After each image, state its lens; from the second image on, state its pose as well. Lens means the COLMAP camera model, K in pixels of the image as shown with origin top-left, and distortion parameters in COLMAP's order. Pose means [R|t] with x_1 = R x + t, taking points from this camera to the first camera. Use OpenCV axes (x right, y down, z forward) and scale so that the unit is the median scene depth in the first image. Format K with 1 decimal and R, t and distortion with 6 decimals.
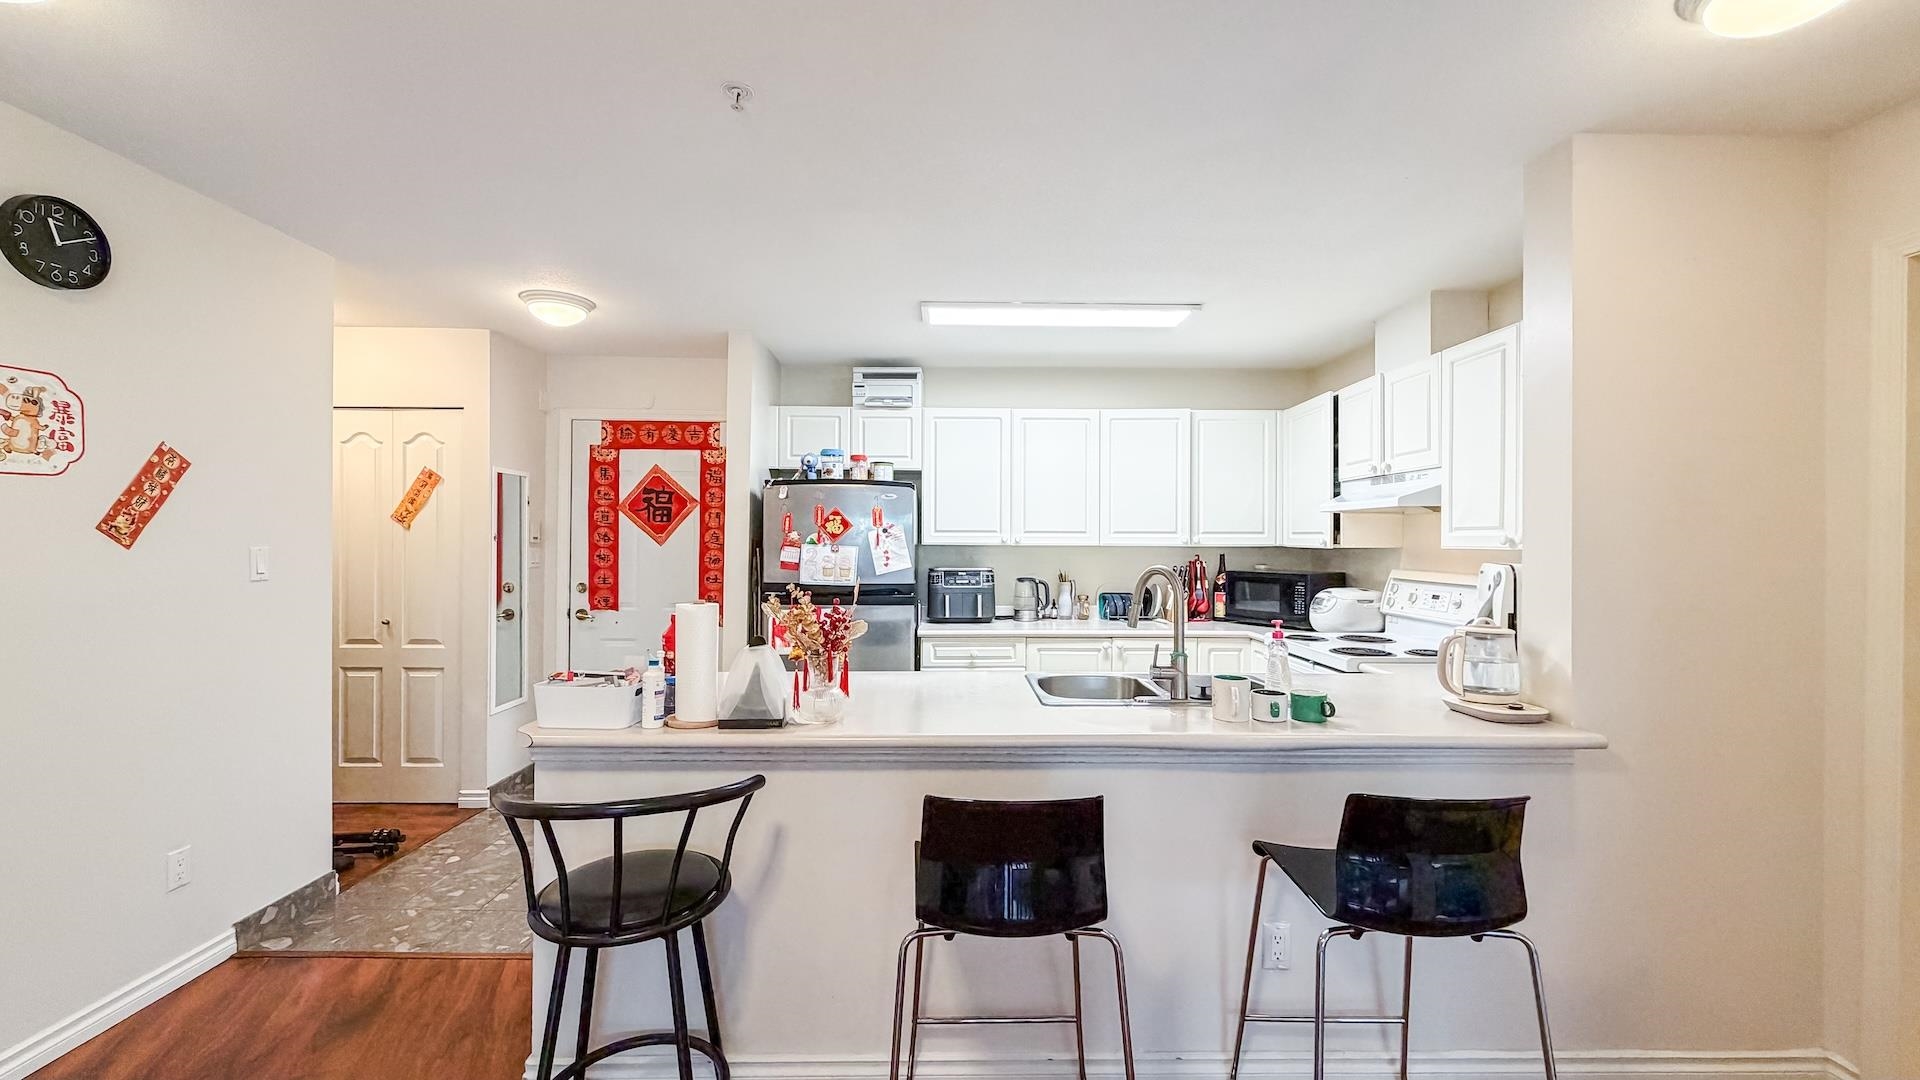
lens RADIAL K [[760.1, 0, 956.9], [0, 760.1, 542.5], [0, 0, 1]] dist [-0.002985, -0.000225]
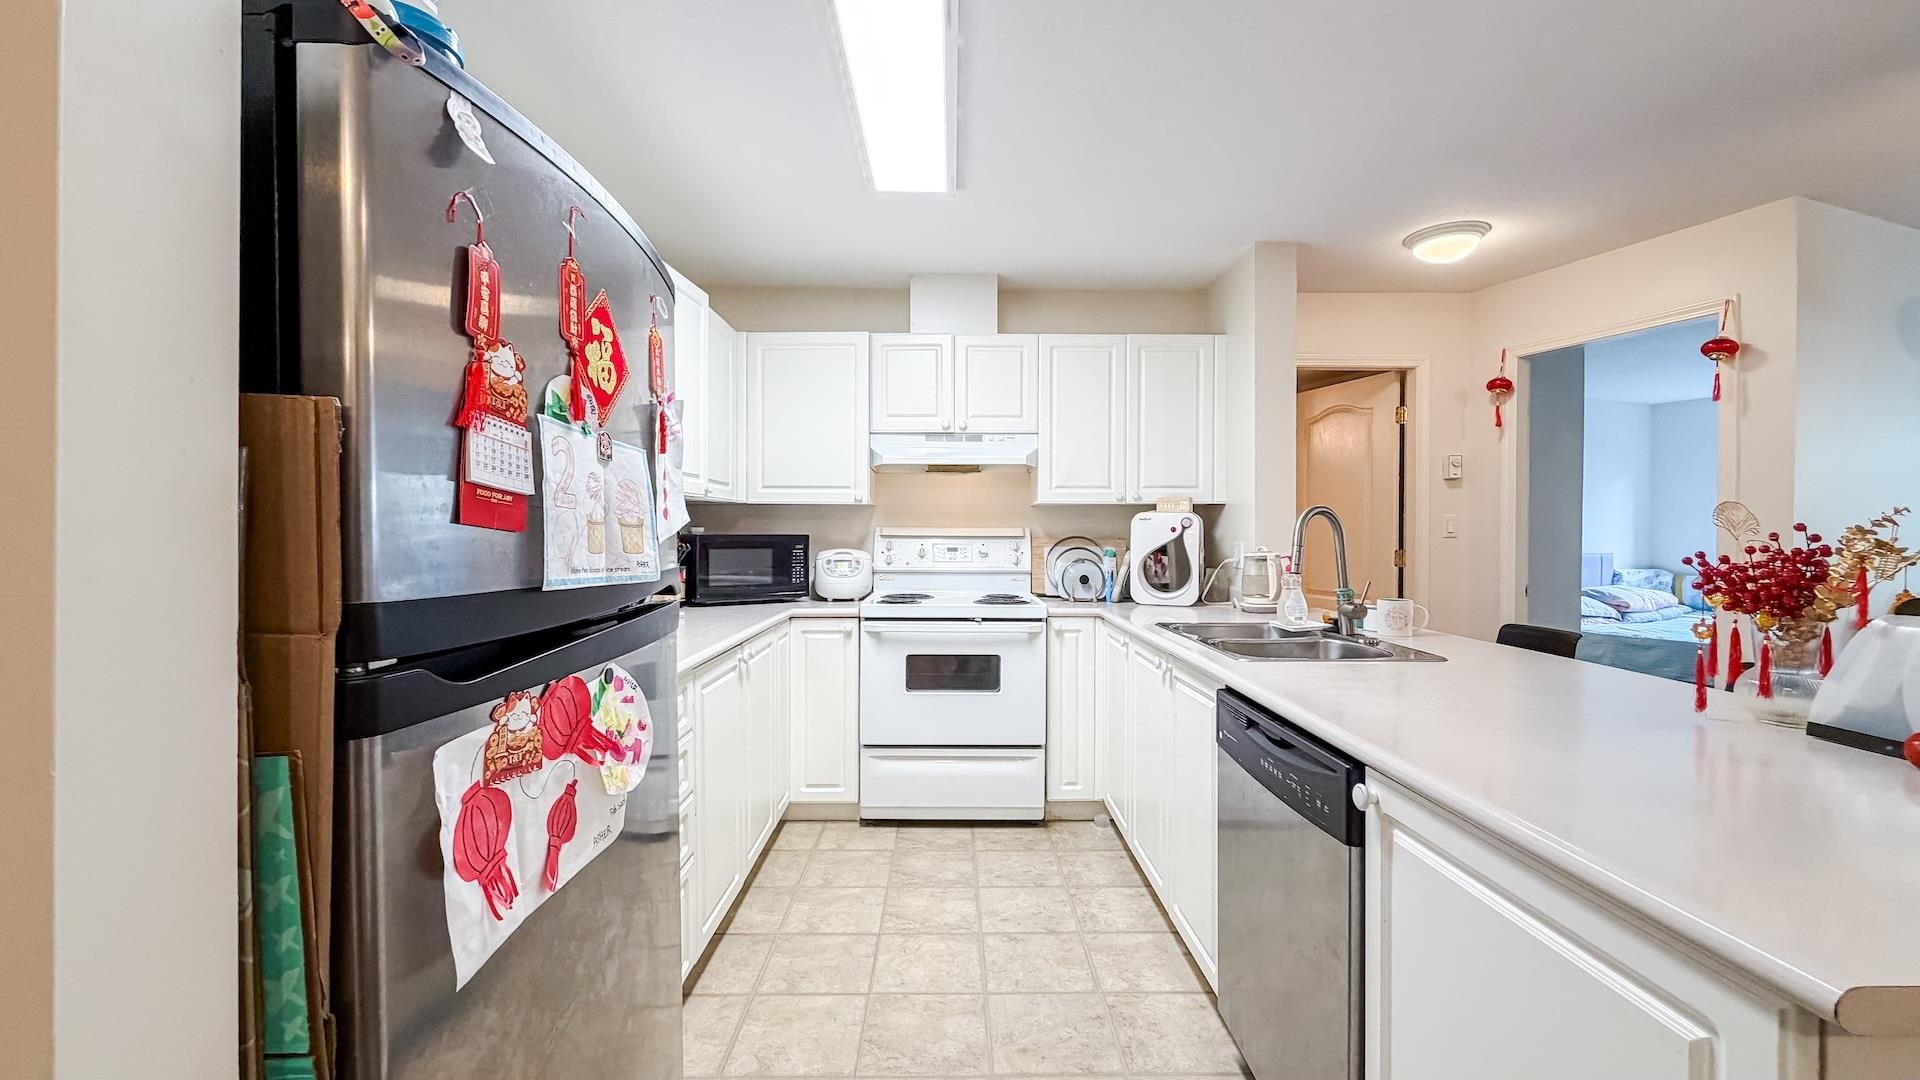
lens RADIAL K [[760.1, 0, 958.2], [0, 760.1, 539.6], [0, 0, 1]] dist [-0.002985, -0.000225]
pose [[-0.002432, -0.015414, 0.999878, -0.425690], [-0.000638, 0.999881, 0.015412, 0.035586], [-0.999997, -0.000600, -0.002442, 0.878336]]
